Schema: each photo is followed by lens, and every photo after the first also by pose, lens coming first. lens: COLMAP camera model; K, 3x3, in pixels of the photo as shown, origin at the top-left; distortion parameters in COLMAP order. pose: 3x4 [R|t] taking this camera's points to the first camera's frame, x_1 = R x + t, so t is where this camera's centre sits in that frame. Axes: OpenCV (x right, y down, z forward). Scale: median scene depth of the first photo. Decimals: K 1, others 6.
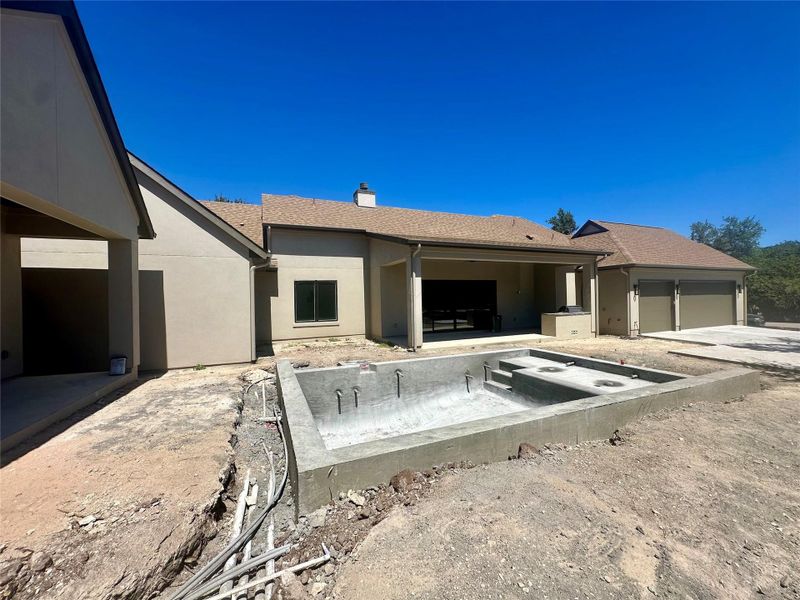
lens RADIAL K [[320.9, 0, 398.1], [0, 320.9, 299.2], [0, 0, 1]] dist [-0.001199, 0.000254]
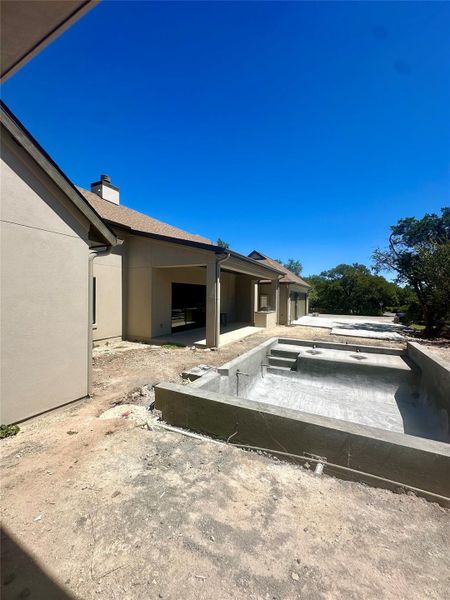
lens RADIAL K [[240.6, 0, 225.0], [0, 240.6, 300.0], [0, 0, 1]] dist [-0.001199, 0.000254]
pose [[0.758206, 0.017566, 0.651779, -0.415586], [-0.027881, 0.999596, 0.005493, -0.012844], [-0.651419, -0.022337, 0.758389, 0.314499]]
